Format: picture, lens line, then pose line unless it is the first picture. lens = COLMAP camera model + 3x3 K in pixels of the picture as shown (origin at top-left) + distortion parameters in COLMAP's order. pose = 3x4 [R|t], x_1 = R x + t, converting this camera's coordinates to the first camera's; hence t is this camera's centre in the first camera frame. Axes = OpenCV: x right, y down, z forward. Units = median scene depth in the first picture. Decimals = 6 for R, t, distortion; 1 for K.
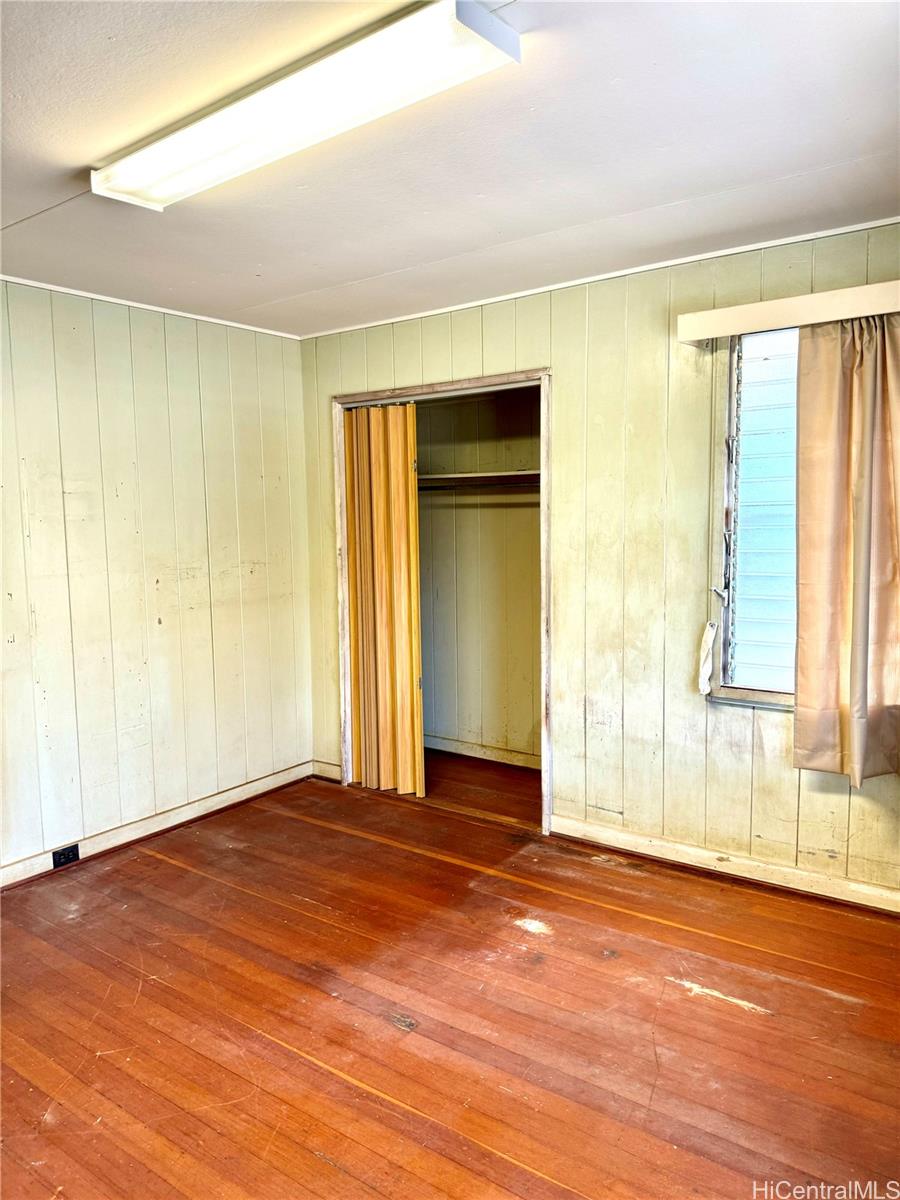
lens RADIAL K [[846.5, 0, 445.8], [0, 846.5, 596.5], [0, 0, 1]] dist [0.019410, -0.027316]
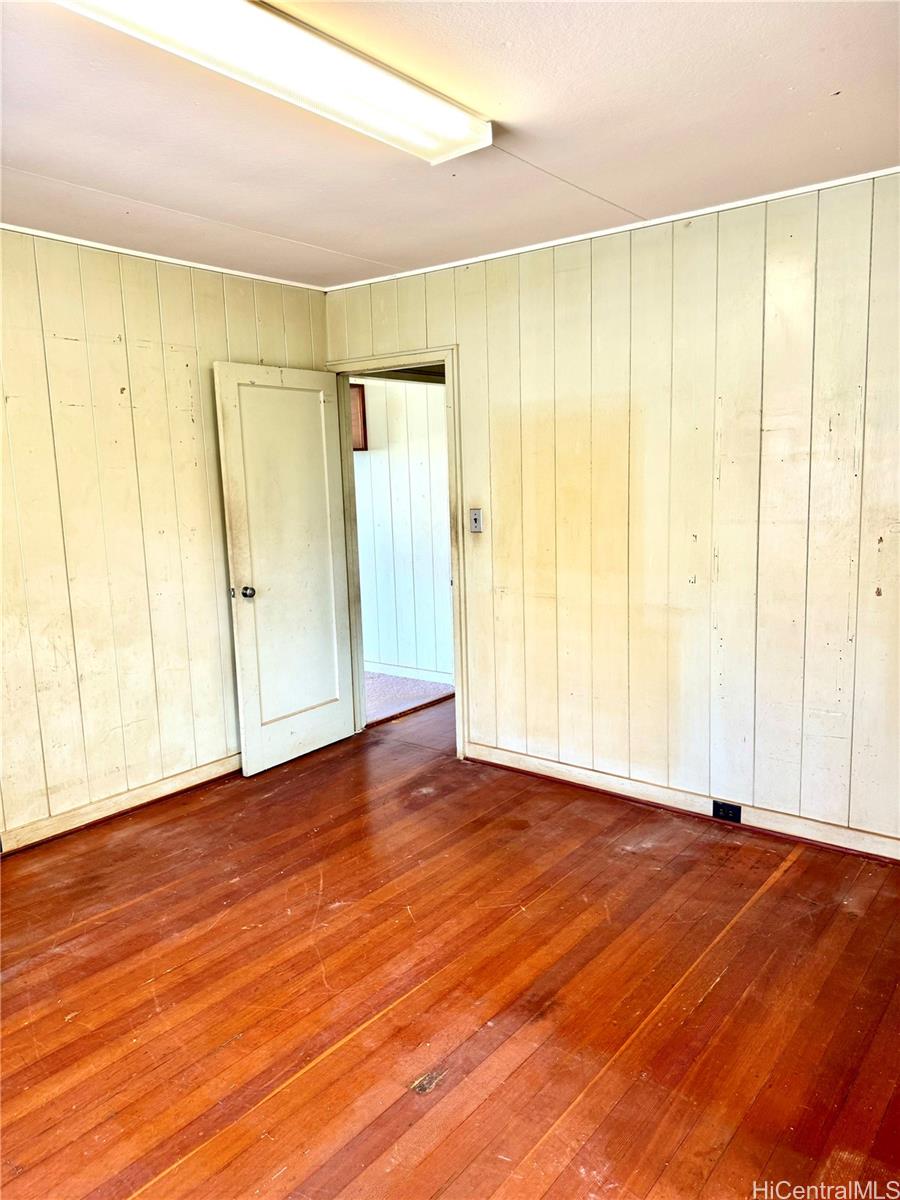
lens RADIAL K [[846.5, 0, 447.3], [0, 846.5, 596.8], [0, 0, 1]] dist [0.019410, -0.027316]
pose [[-0.021773, 0.169370, -0.985312, 0.592900], [-0.075189, 0.982477, 0.170545, -0.095264], [0.996932, 0.077798, -0.008657, 0.847699]]
